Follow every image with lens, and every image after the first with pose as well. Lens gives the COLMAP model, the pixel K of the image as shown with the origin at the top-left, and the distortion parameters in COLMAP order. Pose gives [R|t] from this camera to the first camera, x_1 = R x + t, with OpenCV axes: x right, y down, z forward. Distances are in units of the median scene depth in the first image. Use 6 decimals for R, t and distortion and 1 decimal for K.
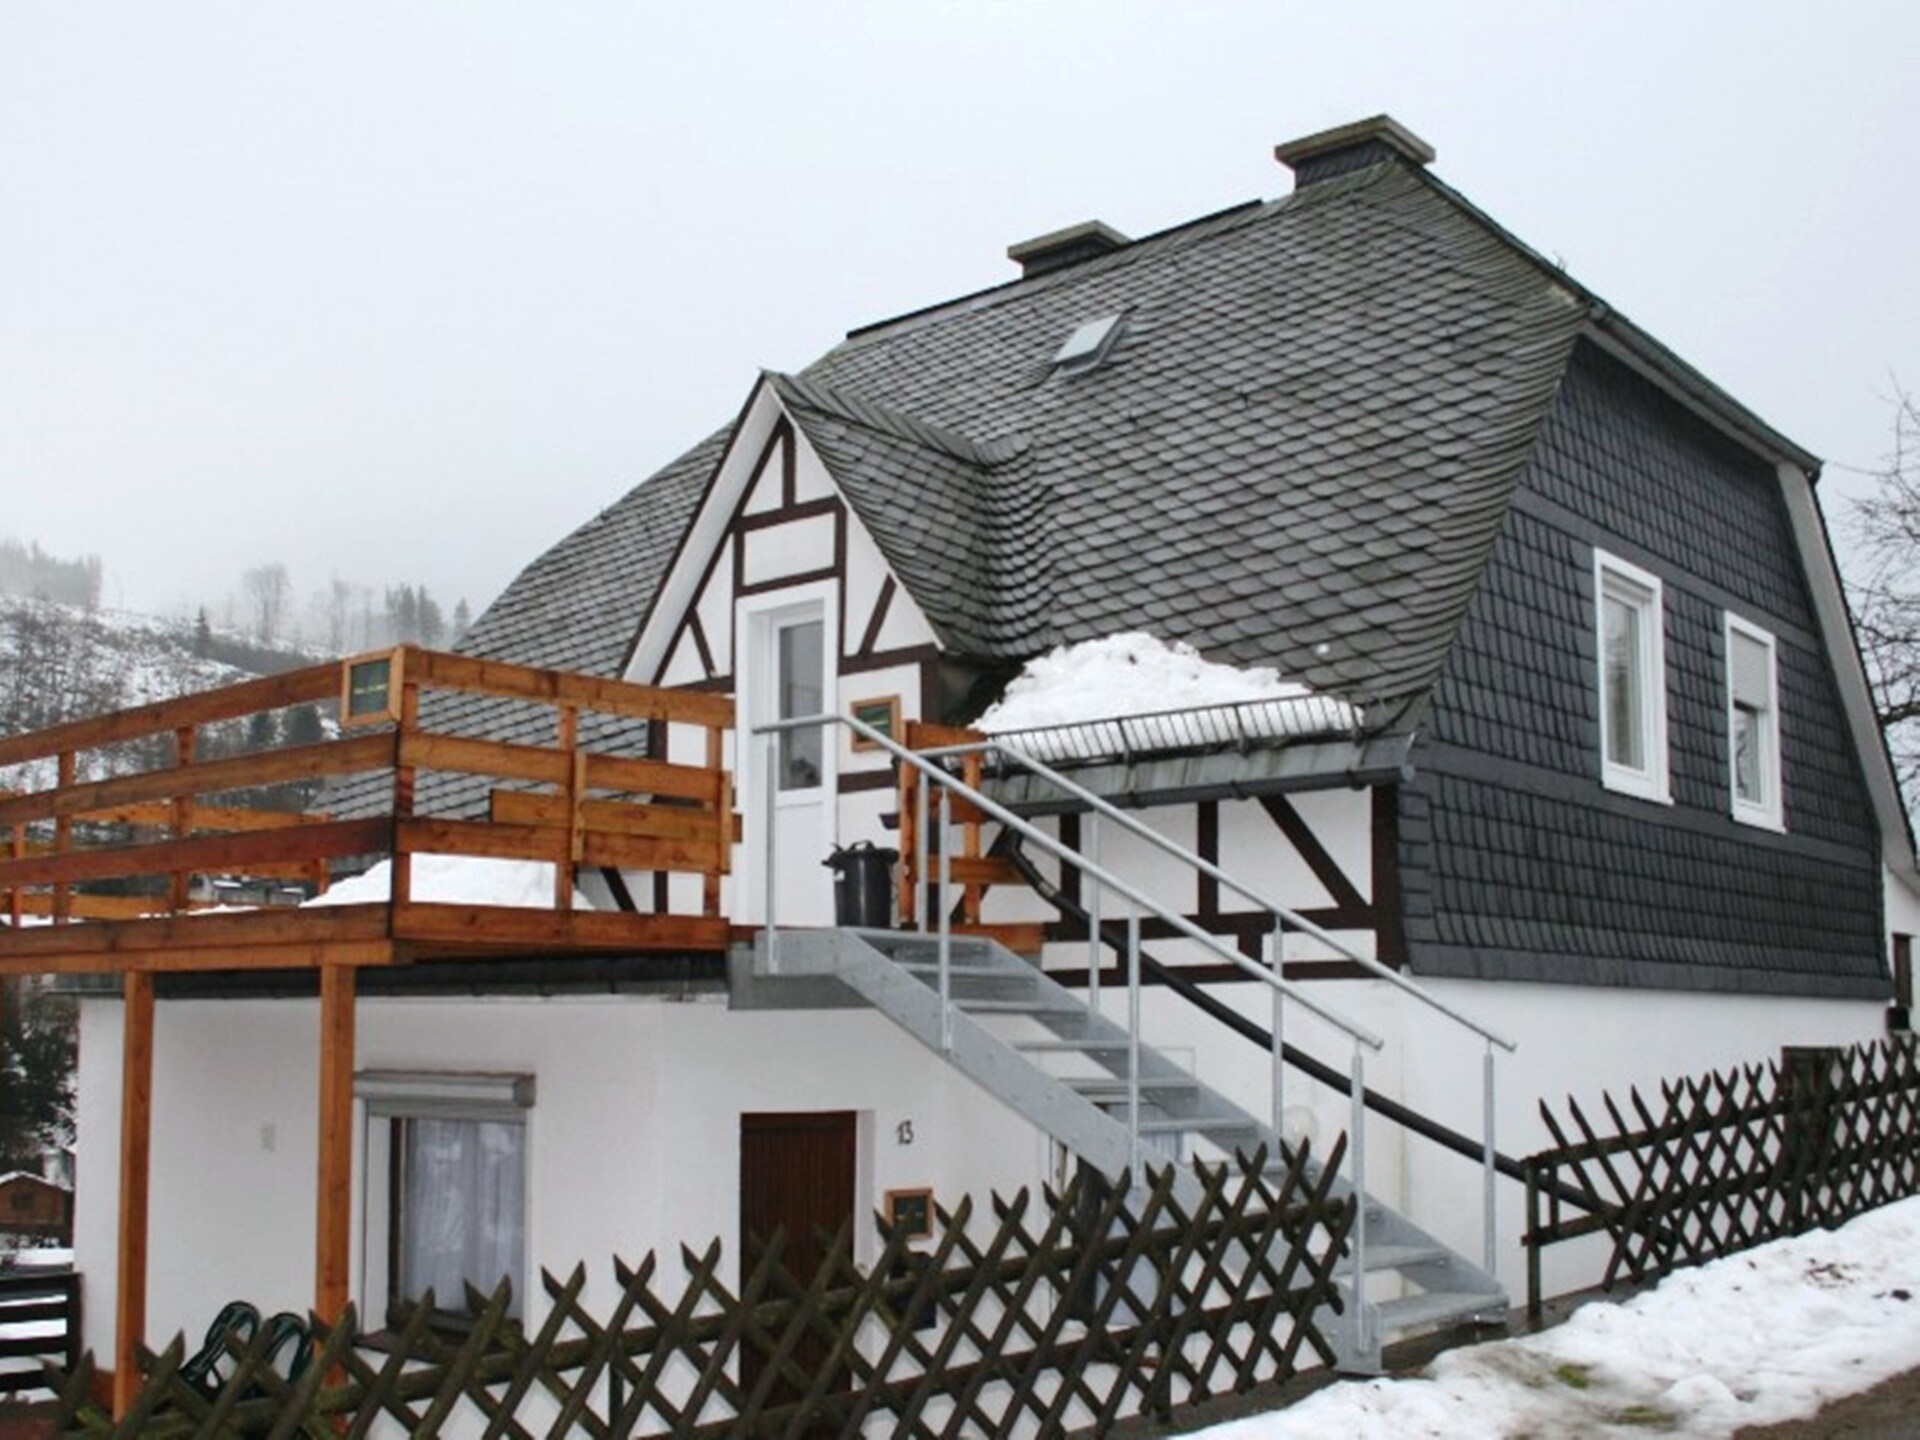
lens RADIAL K [[1926.6, 0, 870.5], [0, 1926.6, 723.6], [0, 0, 1]] dist [-0.091793, -0.001672]
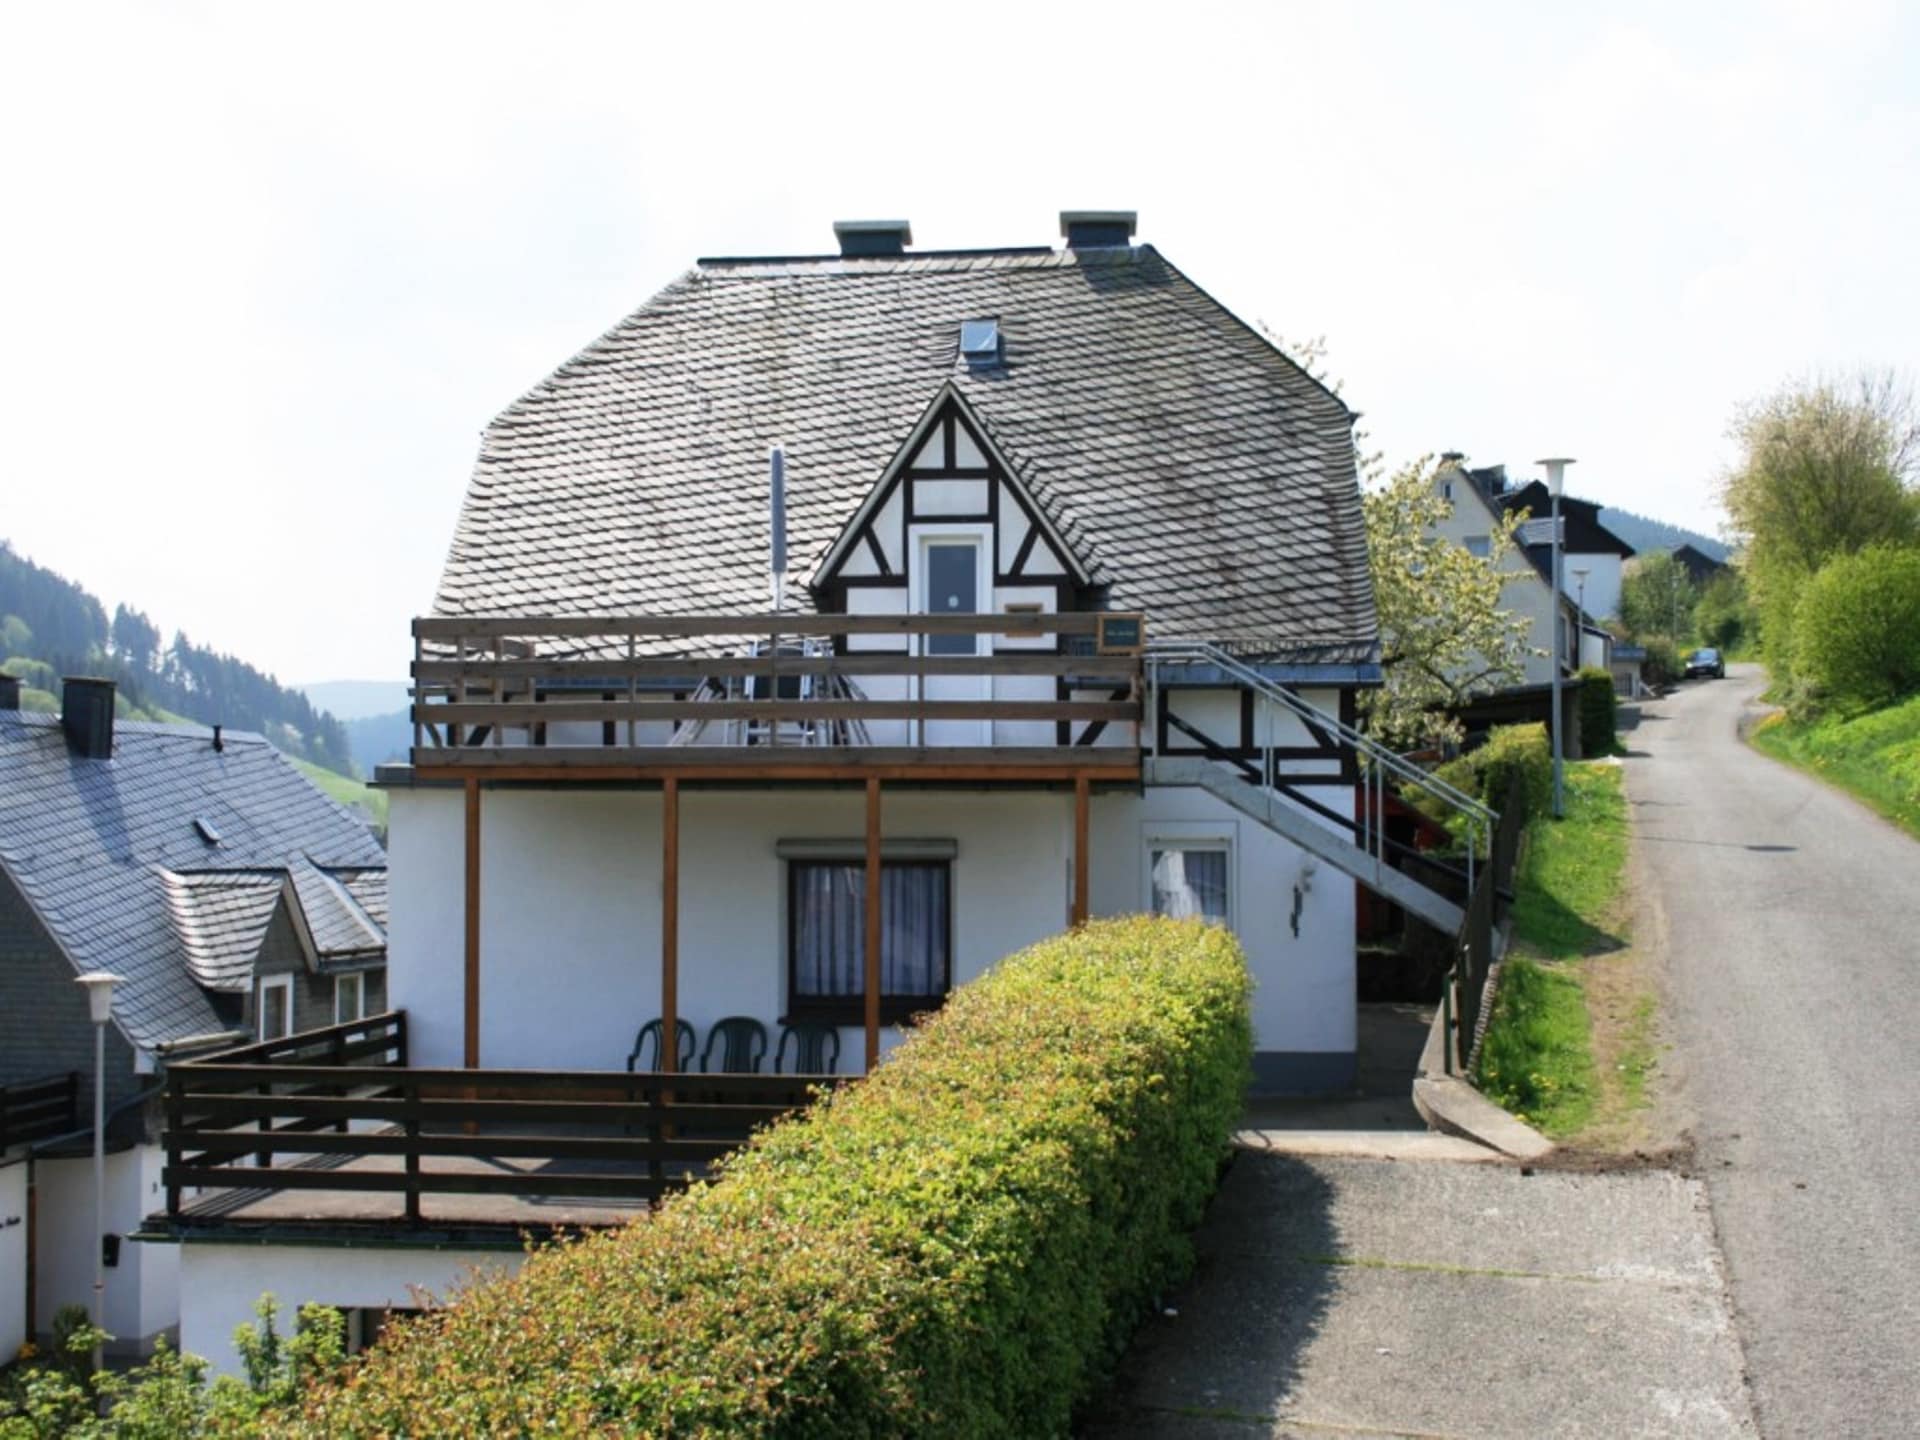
lens RADIAL K [[1926.6, 0, 870.5], [0, 1926.6, 723.6], [0, 0, 1]] dist [-0.091793, -0.001672]
pose [[0.803823, 0.019419, 0.594551, -1.097451], [-0.103150, 0.988877, 0.107158, -0.075983], [-0.585857, -0.147465, 0.796885, -0.238812]]
